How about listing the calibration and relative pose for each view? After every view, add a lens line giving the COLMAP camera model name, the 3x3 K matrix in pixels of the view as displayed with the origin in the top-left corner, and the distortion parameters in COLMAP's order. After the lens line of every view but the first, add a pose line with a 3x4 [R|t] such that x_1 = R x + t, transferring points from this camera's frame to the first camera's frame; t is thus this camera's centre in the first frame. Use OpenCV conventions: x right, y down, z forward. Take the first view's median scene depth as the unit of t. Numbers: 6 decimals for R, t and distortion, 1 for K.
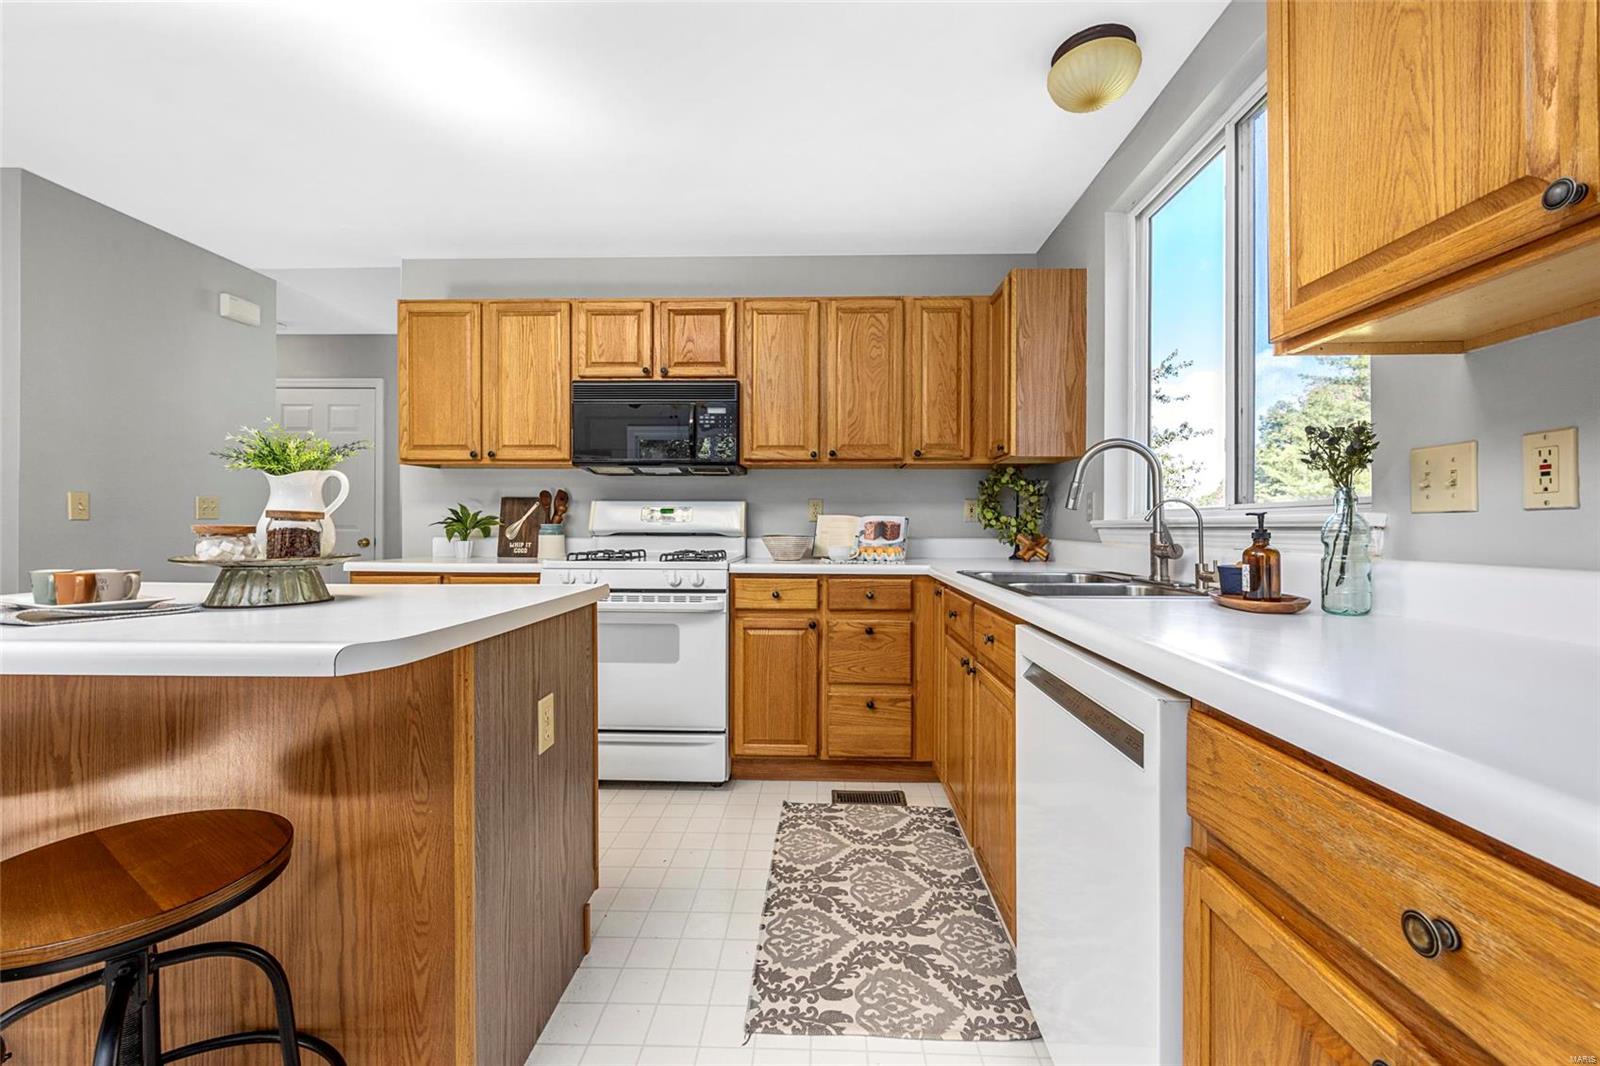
lens RADIAL K [[634.9, 0, 811.1], [0, 634.9, 519.7], [0, 0, 1]] dist [0.000464, -0.000259]
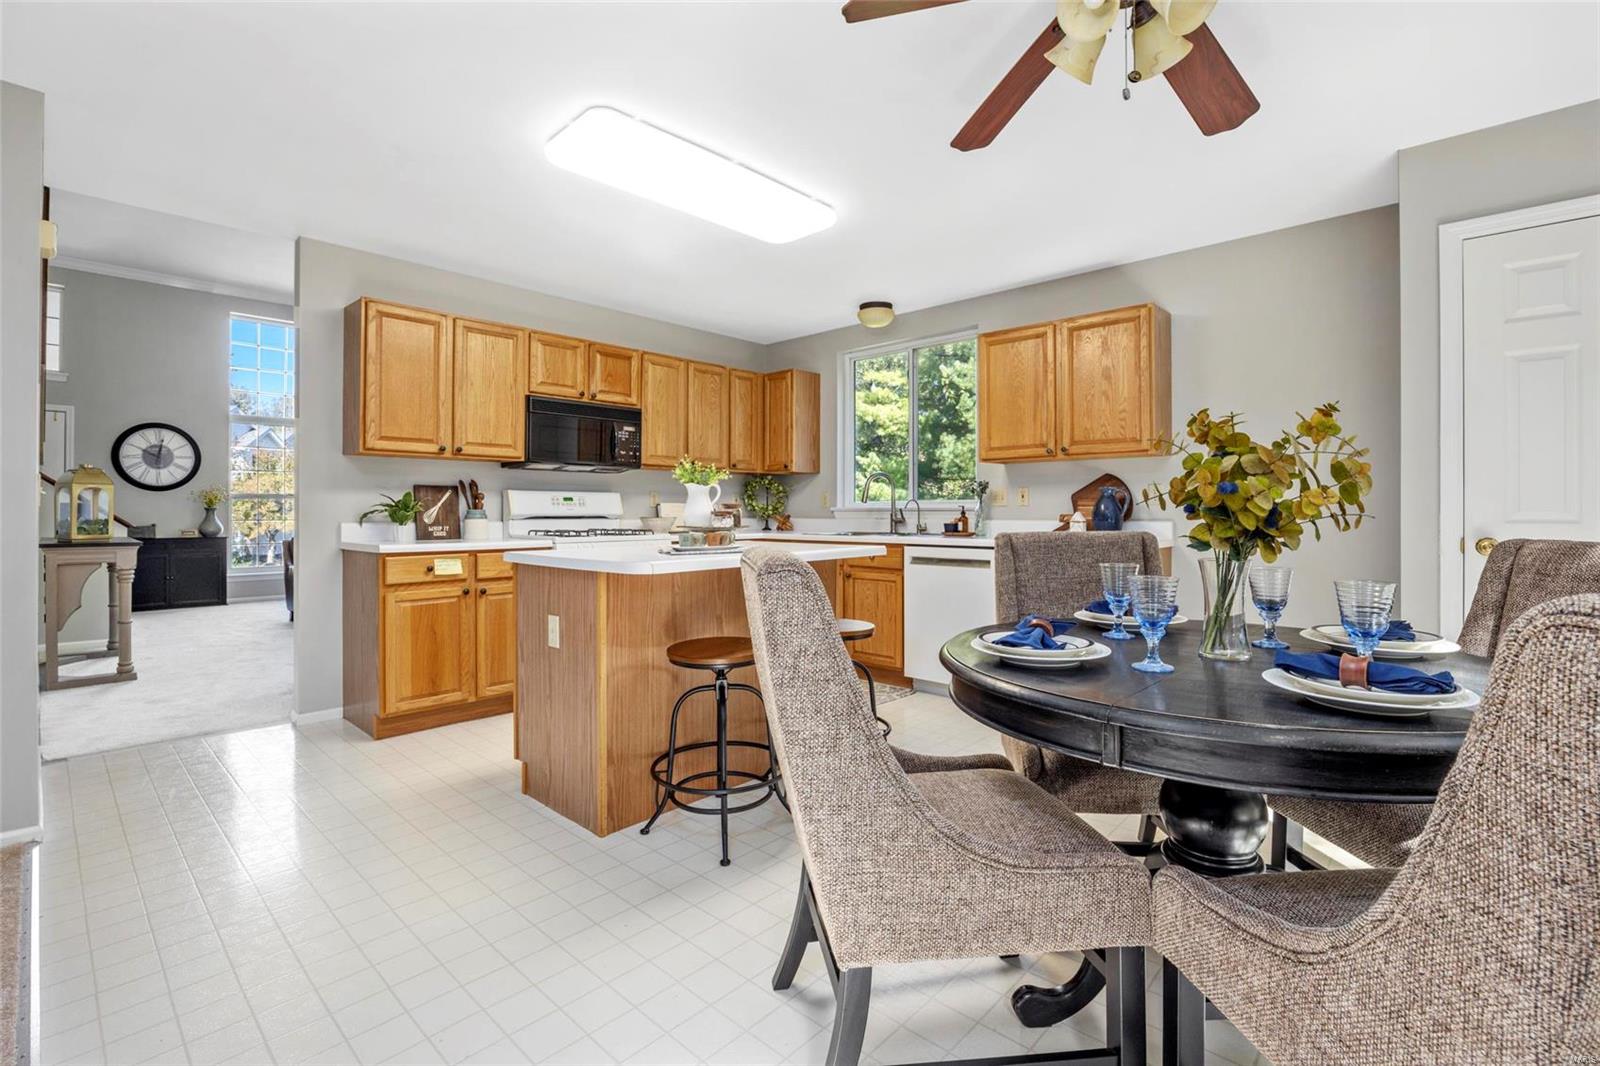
lens RADIAL K [[702.2, 0, 805.7], [0, 702.2, 505.0], [0, 0, 1]] dist [-0.014223, -0.000097]
pose [[0.665149, 0.002795, 0.746705, -1.040922], [-0.005771, 0.999982, 0.001397, -0.007523], [-0.746688, -0.005238, 0.665154, -0.323013]]
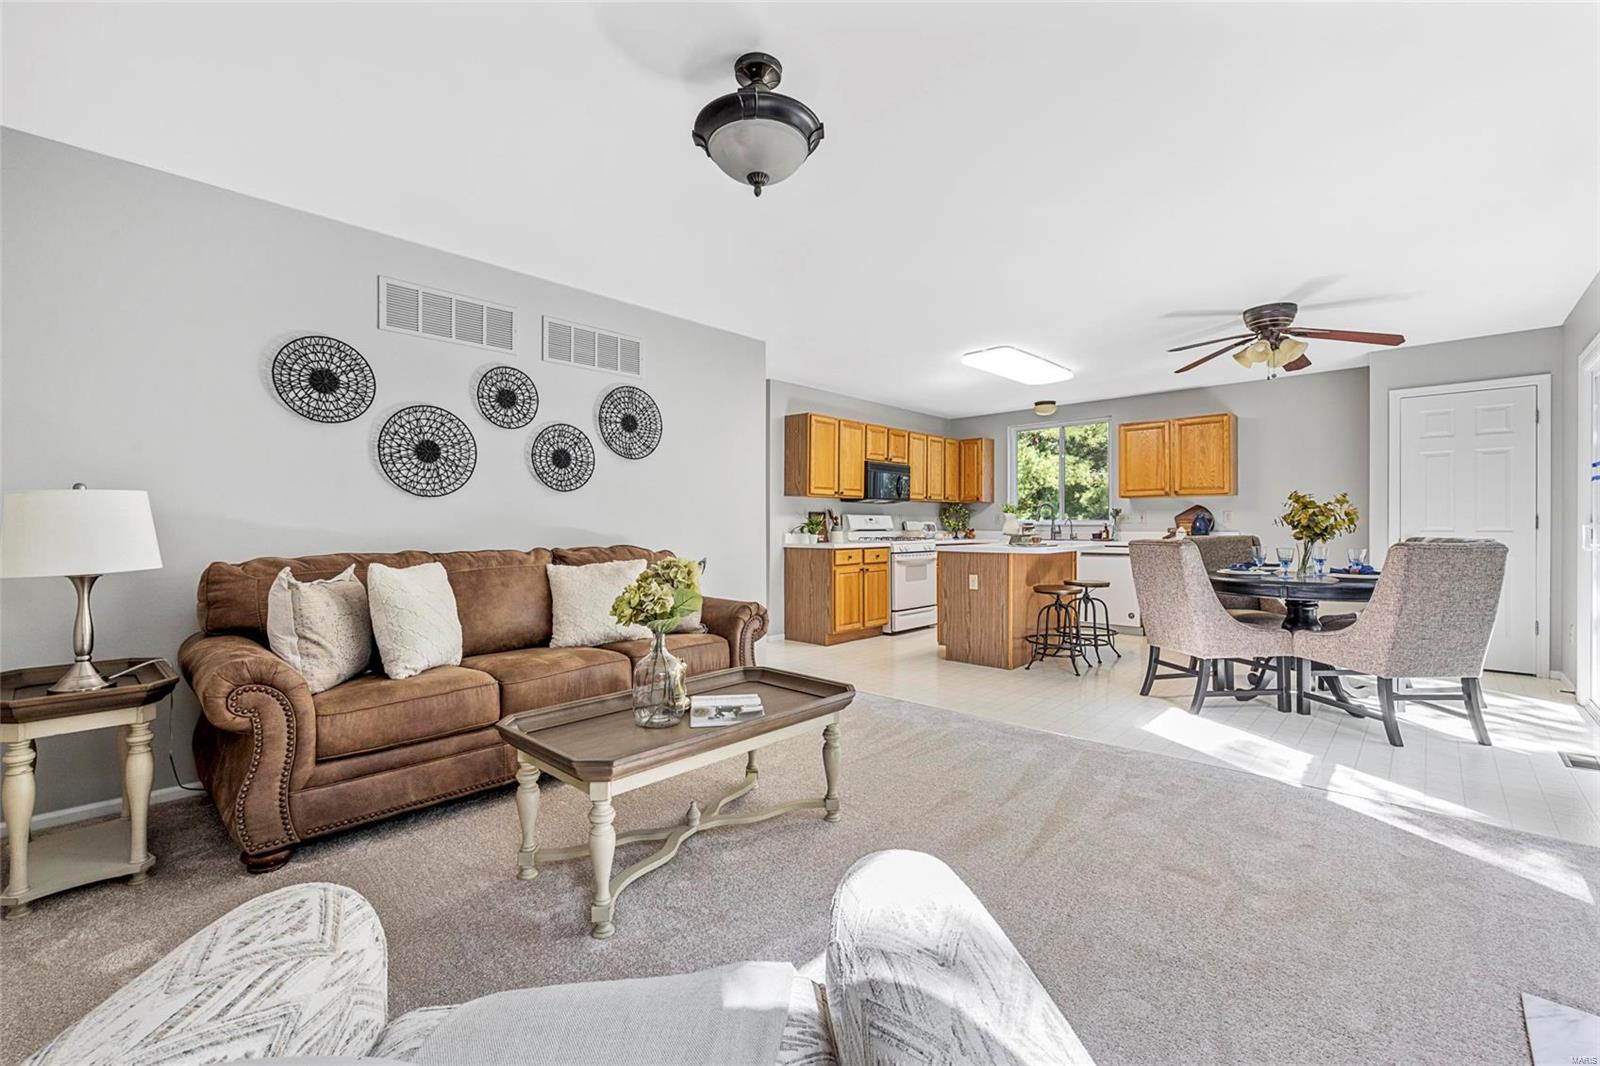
lens RADIAL K [[645.0, 0, 804.5], [0, 645.0, 523.2], [0, 0, 1]] dist [0.001930, 0.000174]
pose [[0.673878, -0.001372, 0.738842, -2.175674], [-0.004948, 0.999967, 0.006370, -0.015314], [-0.738826, -0.007949, 0.673849, -0.349656]]
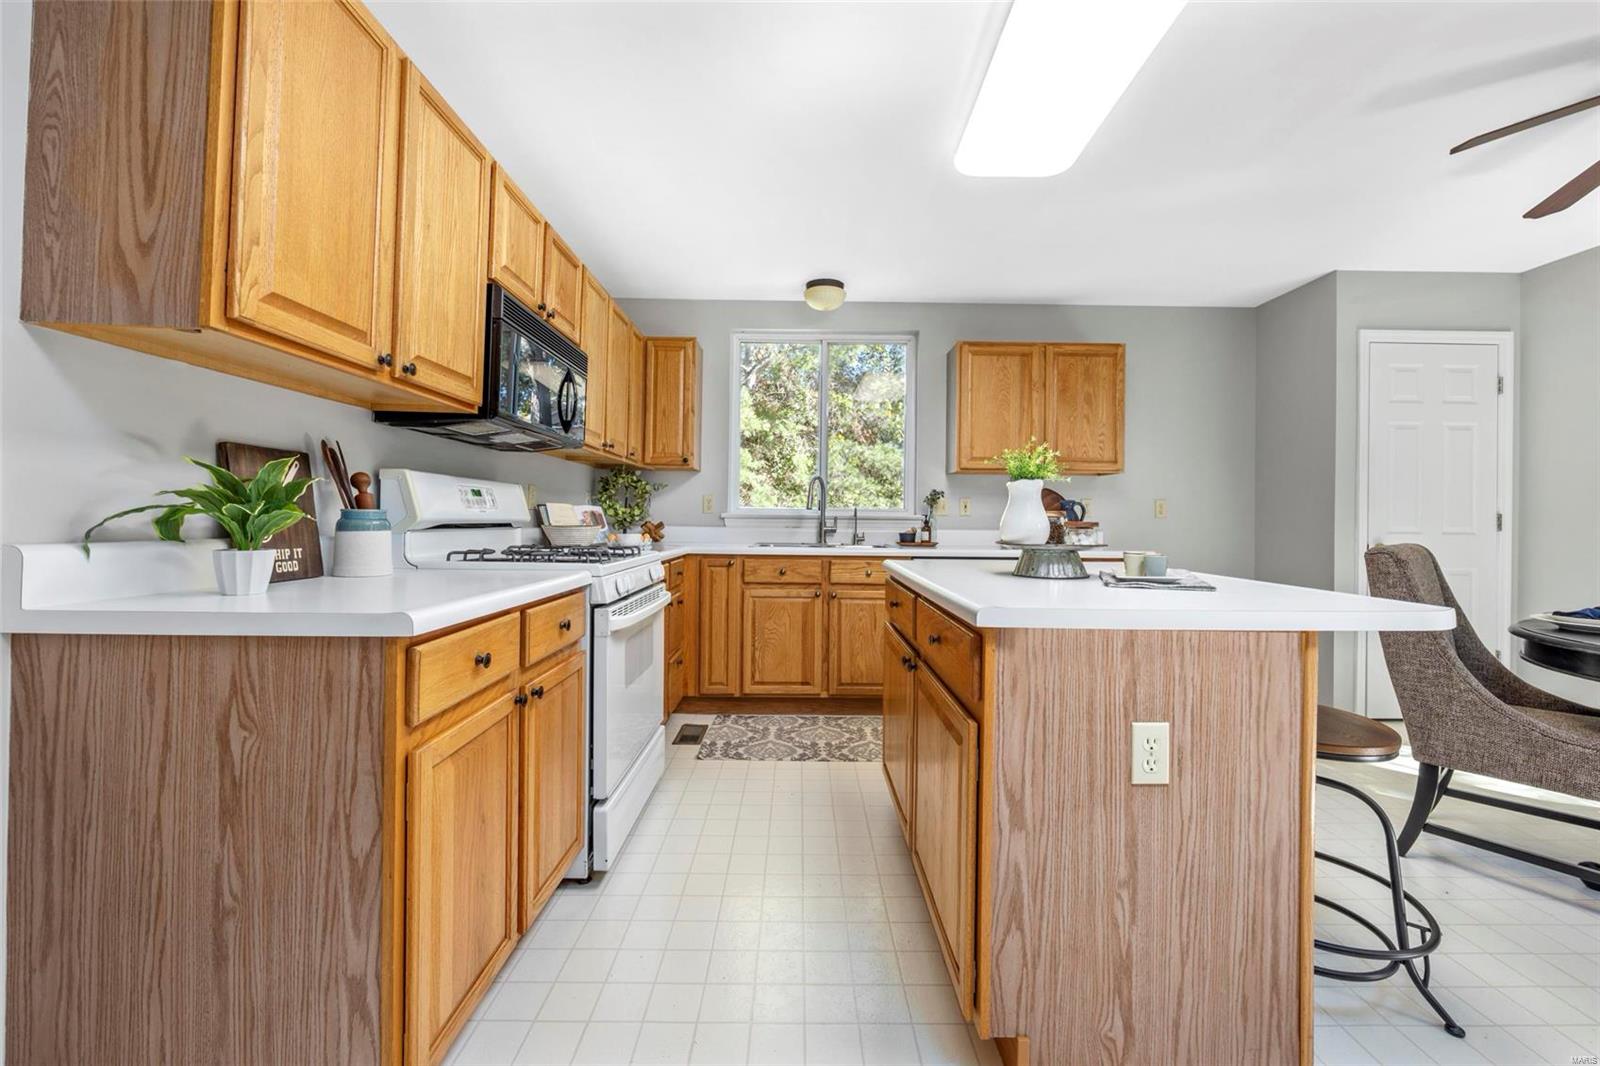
lens RADIAL K [[634.9, 0, 796.7], [0, 634.9, 509.9], [0, 0, 1]] dist [0.000464, -0.000259]
pose [[-0.012805, 0.011635, 0.999850, -1.006319], [-0.023247, 0.999659, -0.011930, 0.005657], [-0.999648, -0.023396, -0.012530, 0.706194]]
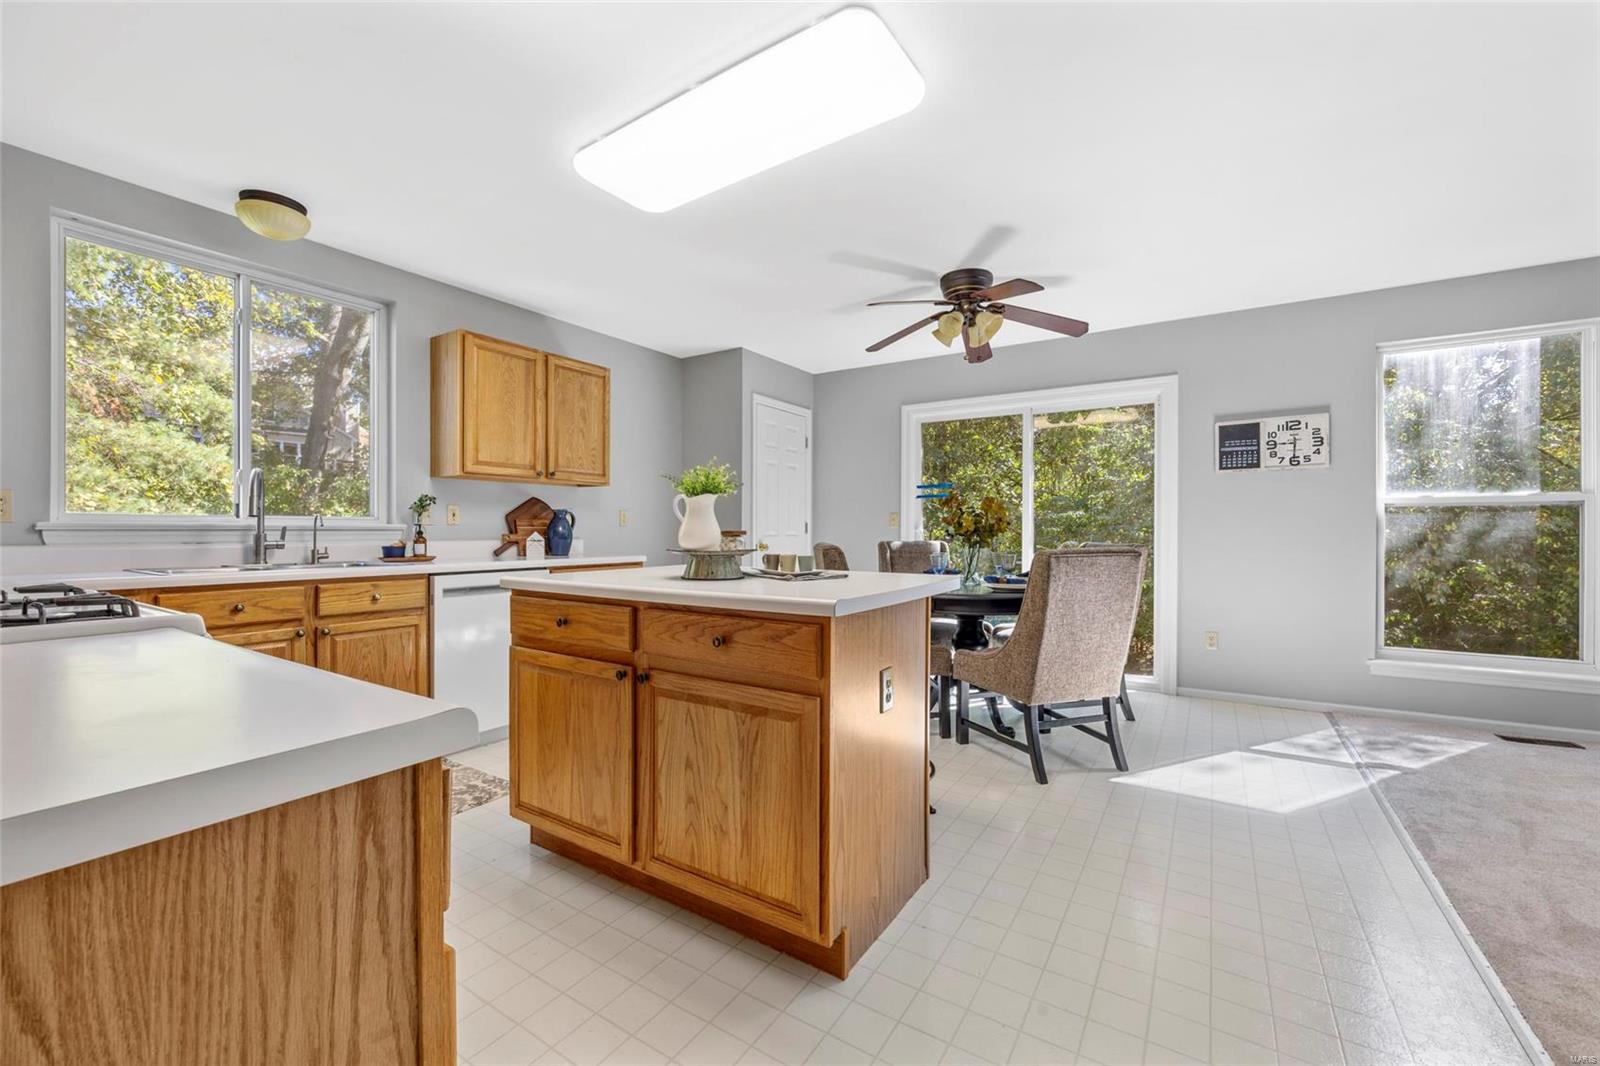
lens RADIAL K [[634.9, 0, 791.0], [0, 634.9, 531.9], [0, 0, 1]] dist [0.000464, -0.000259]
pose [[-0.832164, -0.003415, 0.554519, -0.863900], [-0.007713, 0.999956, -0.005417, 0.008705], [-0.554476, -0.008785, -0.832153, 0.989785]]
